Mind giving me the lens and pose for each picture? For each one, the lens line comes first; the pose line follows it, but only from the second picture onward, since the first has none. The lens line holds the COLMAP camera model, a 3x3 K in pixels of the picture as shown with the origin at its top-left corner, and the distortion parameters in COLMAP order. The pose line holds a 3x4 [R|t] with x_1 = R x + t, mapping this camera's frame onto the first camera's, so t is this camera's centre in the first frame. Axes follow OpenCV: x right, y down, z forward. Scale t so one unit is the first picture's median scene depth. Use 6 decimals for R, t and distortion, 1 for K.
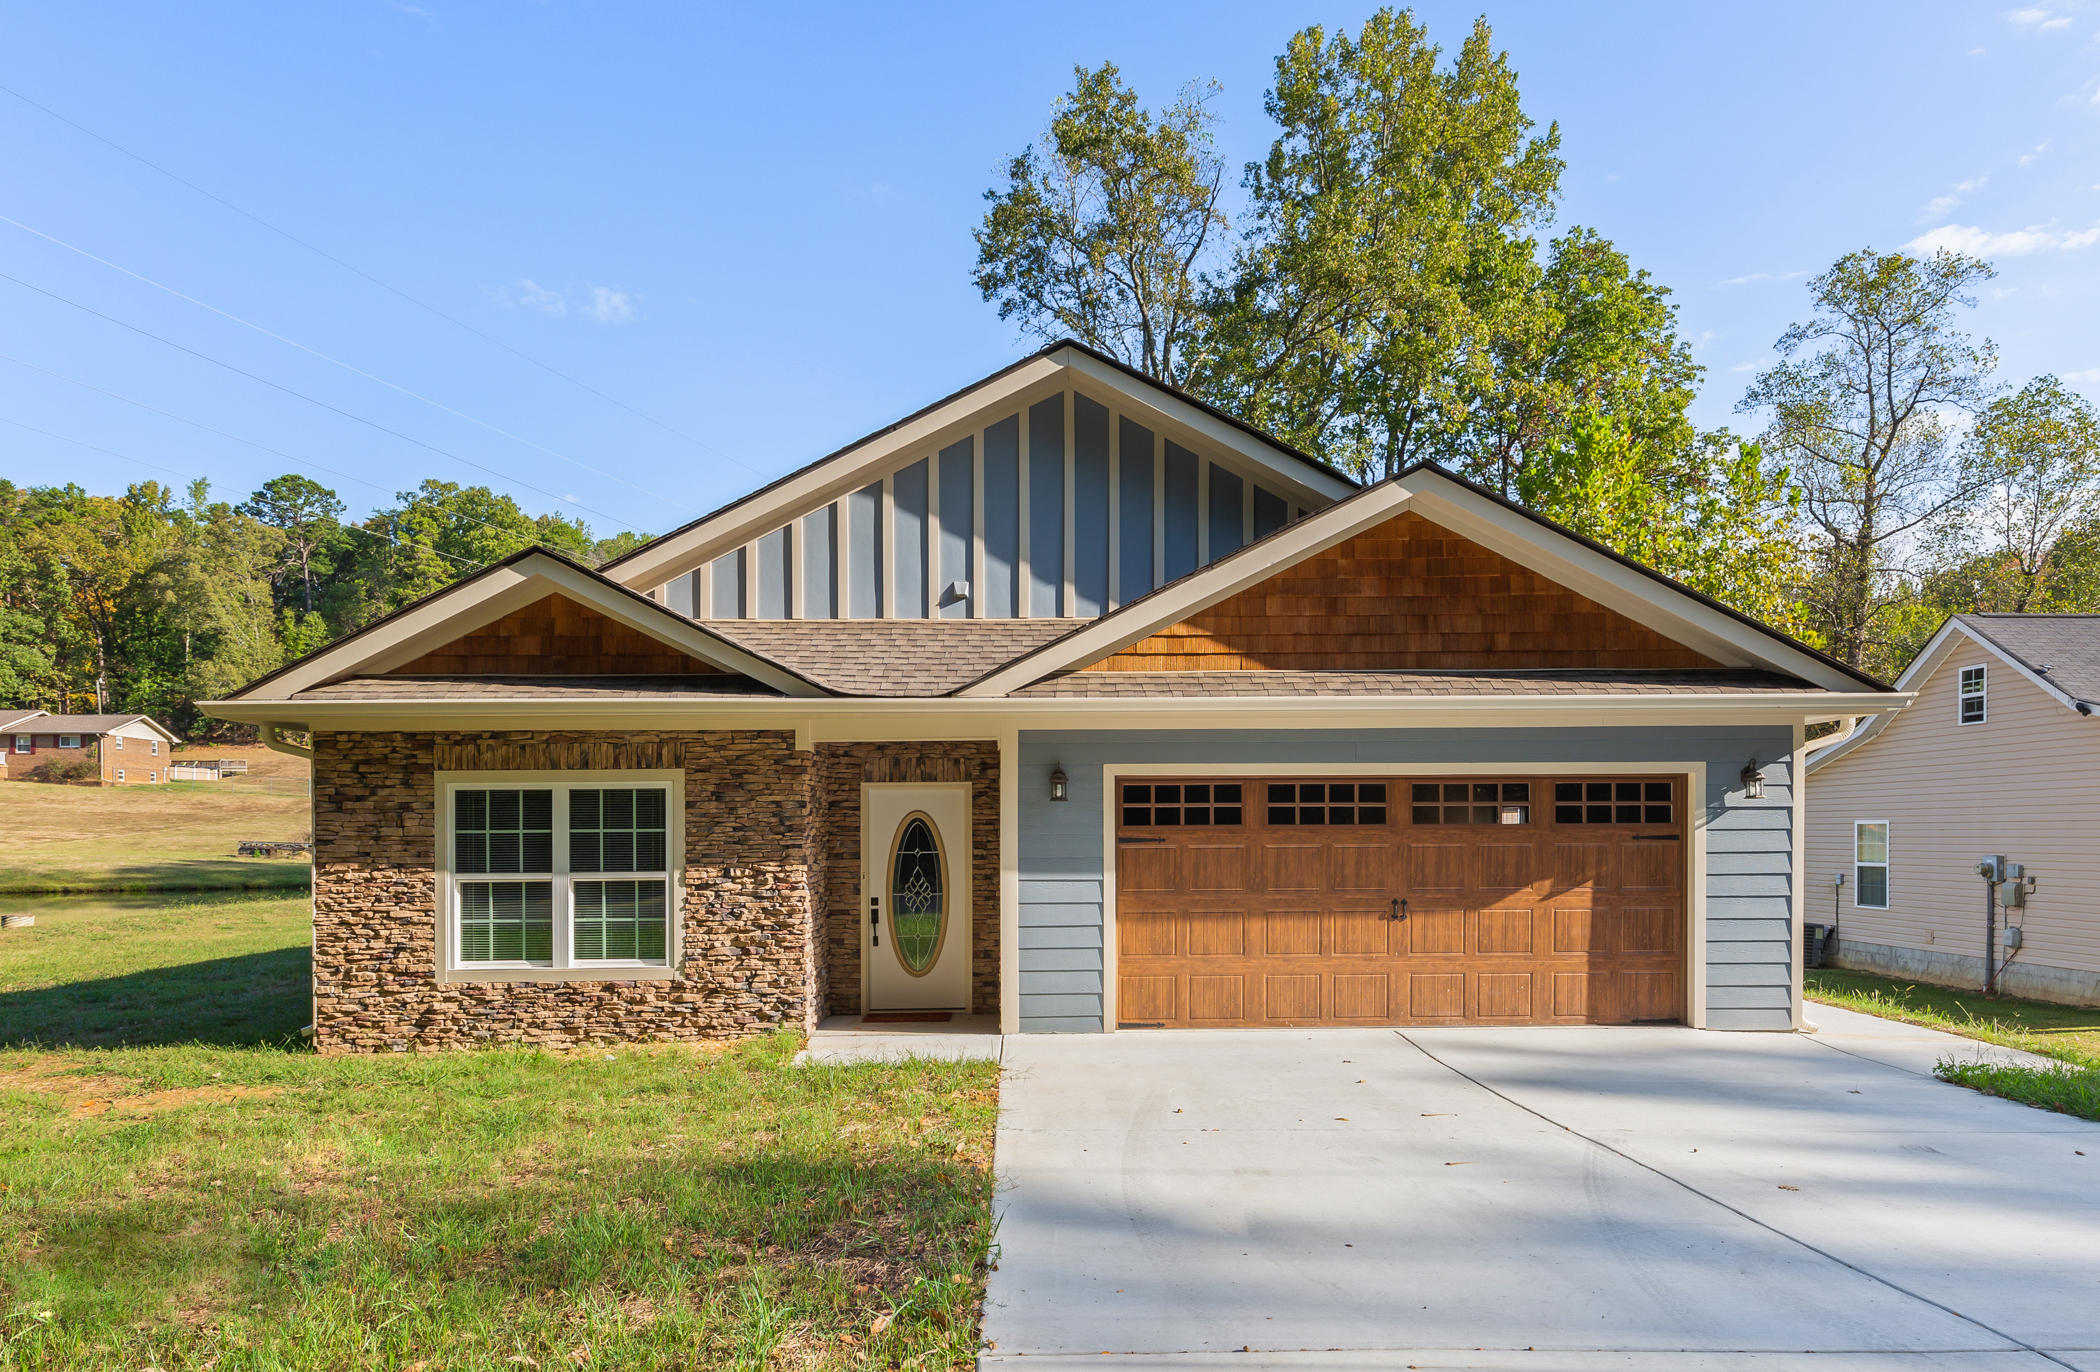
lens RADIAL K [[1287.5, 0, 1046.7], [0, 1287.5, 787.6], [0, 0, 1]] dist [0.009208, -0.000560]
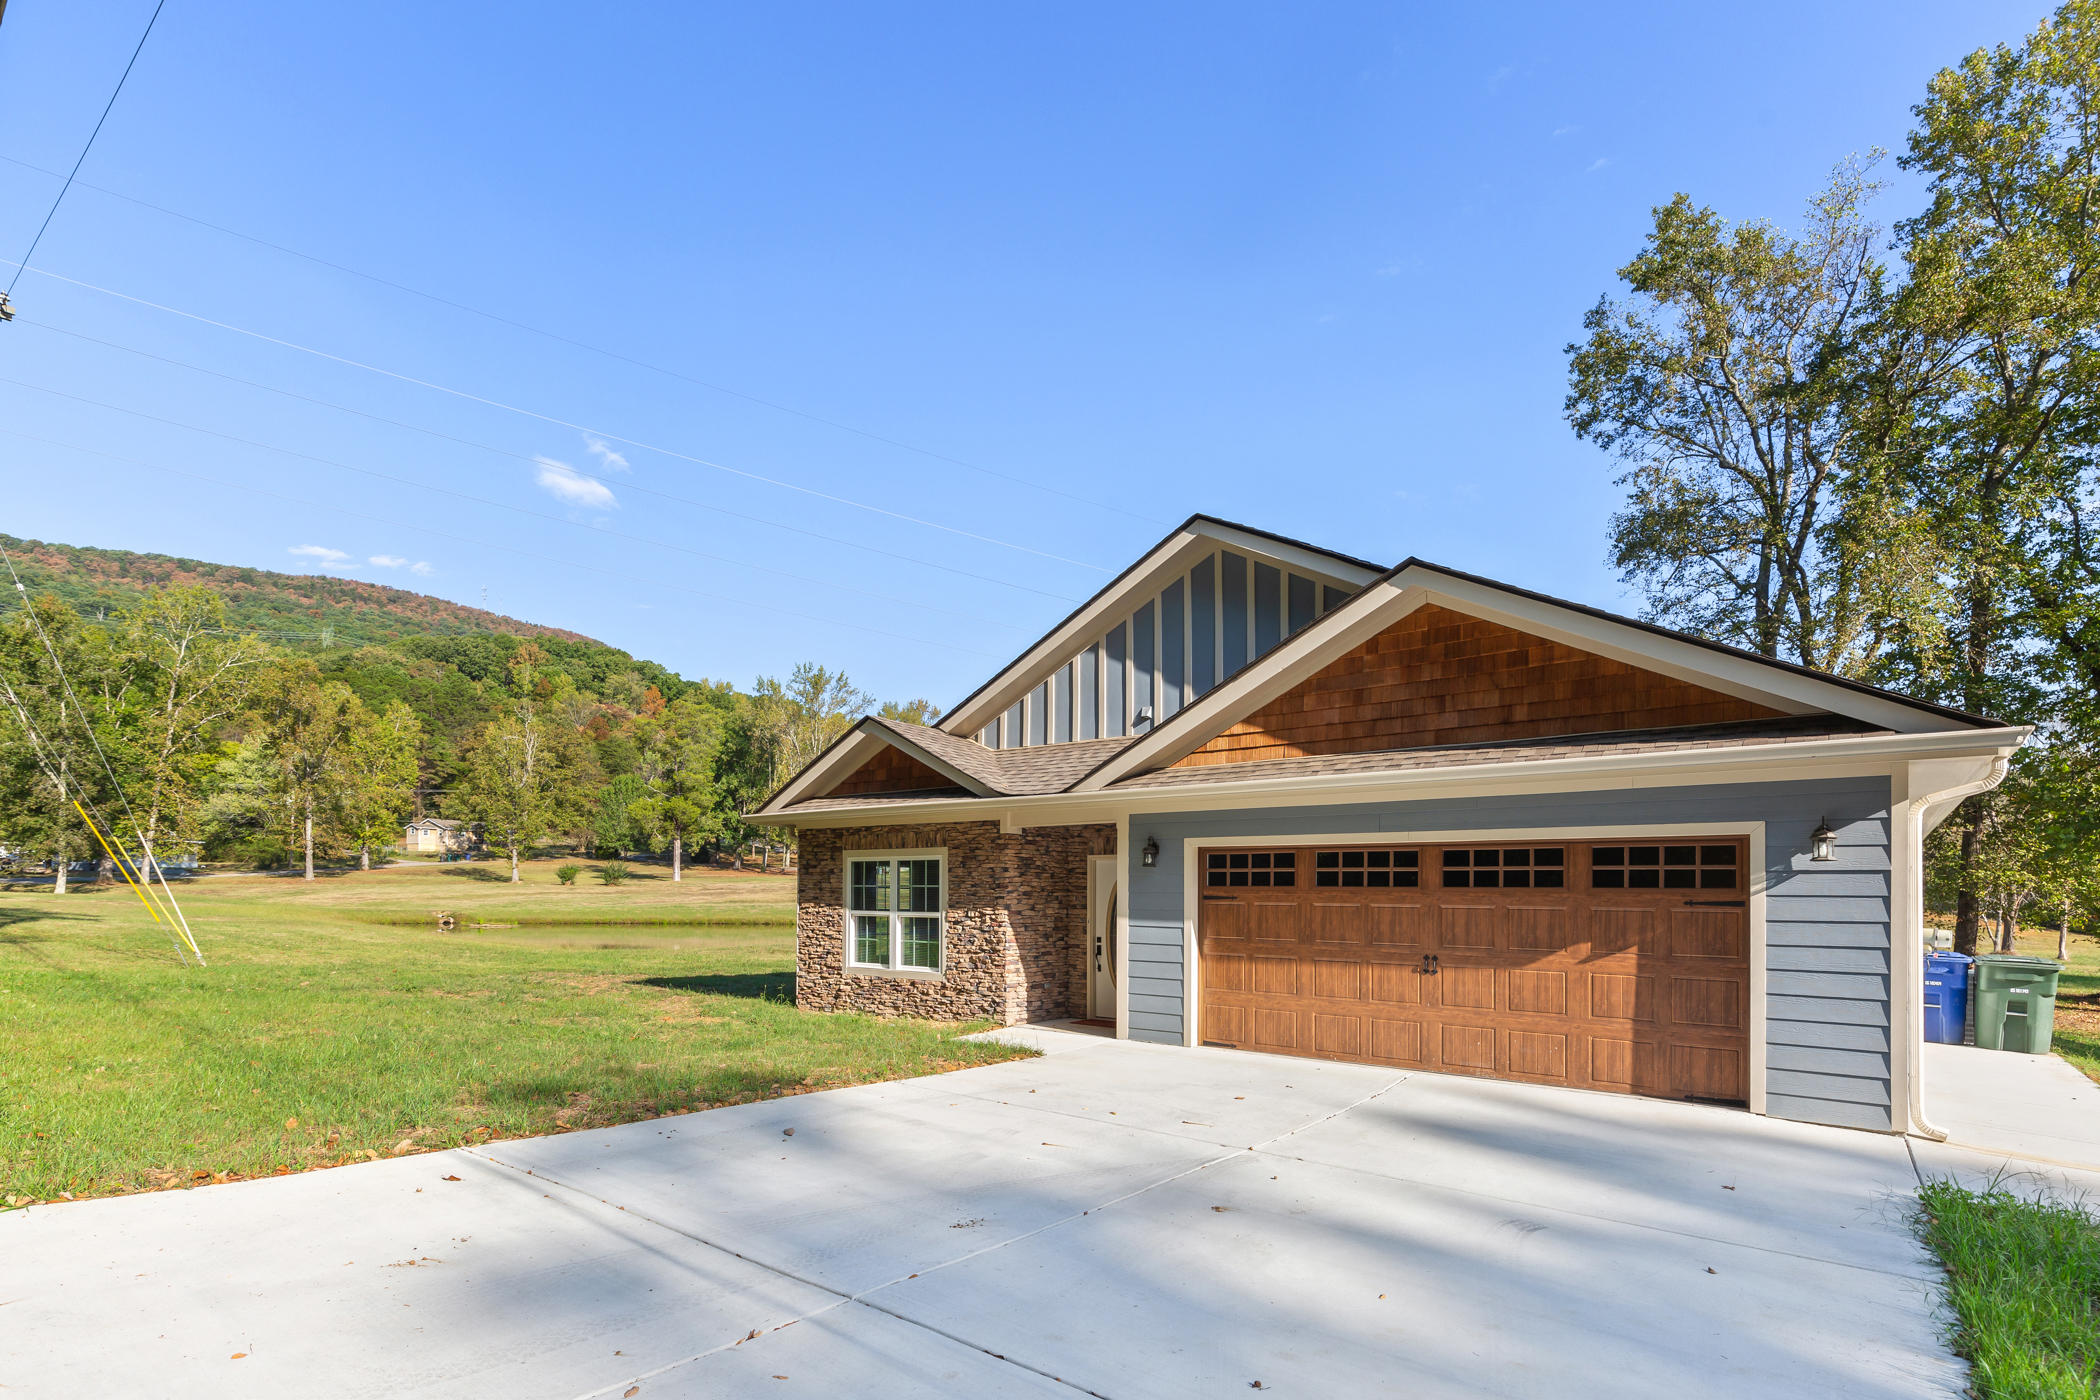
lens RADIAL K [[978.4, 0, 1052.4], [0, 978.4, 849.3], [0, 0, 1]] dist [0.002013, 0.000745]
pose [[0.784985, -0.014558, -0.619344, 0.553153], [0.003111, 0.999804, -0.019557, 0.011877], [0.619507, 0.013425, 0.784876, 0.146742]]
